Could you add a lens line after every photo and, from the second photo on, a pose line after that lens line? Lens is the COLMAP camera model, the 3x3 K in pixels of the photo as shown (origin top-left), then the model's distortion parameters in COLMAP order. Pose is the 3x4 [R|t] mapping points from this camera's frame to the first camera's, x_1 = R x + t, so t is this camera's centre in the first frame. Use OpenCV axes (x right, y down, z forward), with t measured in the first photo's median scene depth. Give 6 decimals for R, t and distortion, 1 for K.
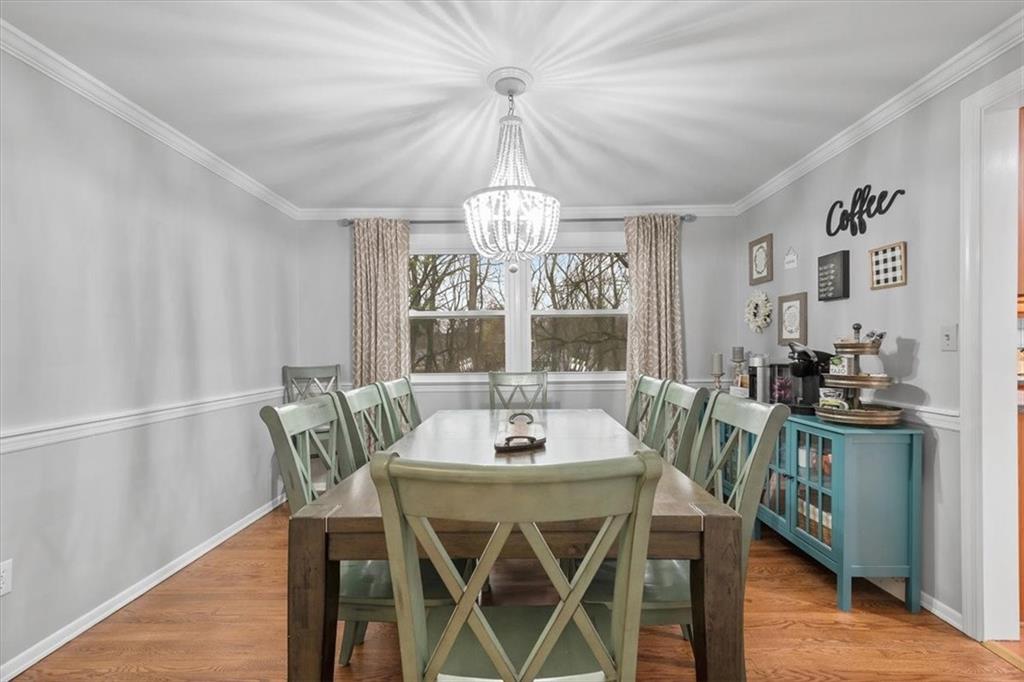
lens RADIAL K [[449.5, 0, 516.1], [0, 449.5, 344.0], [0, 0, 1]] dist [0.000800, -0.000208]
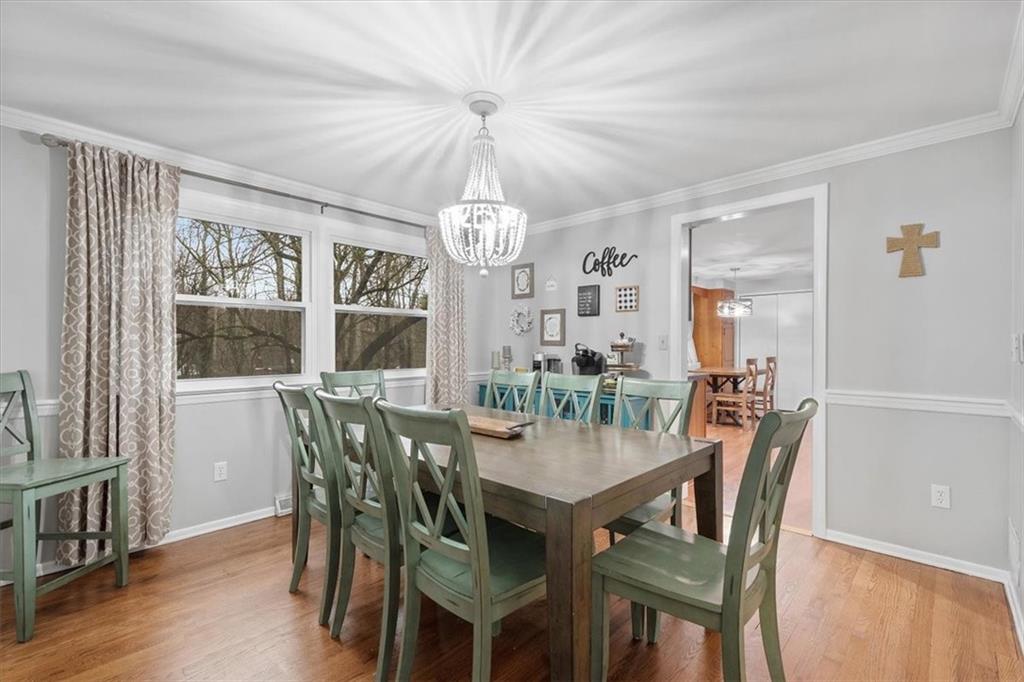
lens RADIAL K [[449.5, 0, 519.2], [0, 449.5, 346.9], [0, 0, 1]] dist [0.000800, -0.000208]
pose [[0.668595, 0.003285, 0.743619, -0.614398], [-0.012584, 0.999897, 0.006897, -0.000355], [-0.743520, -0.013969, 0.668568, 0.157345]]
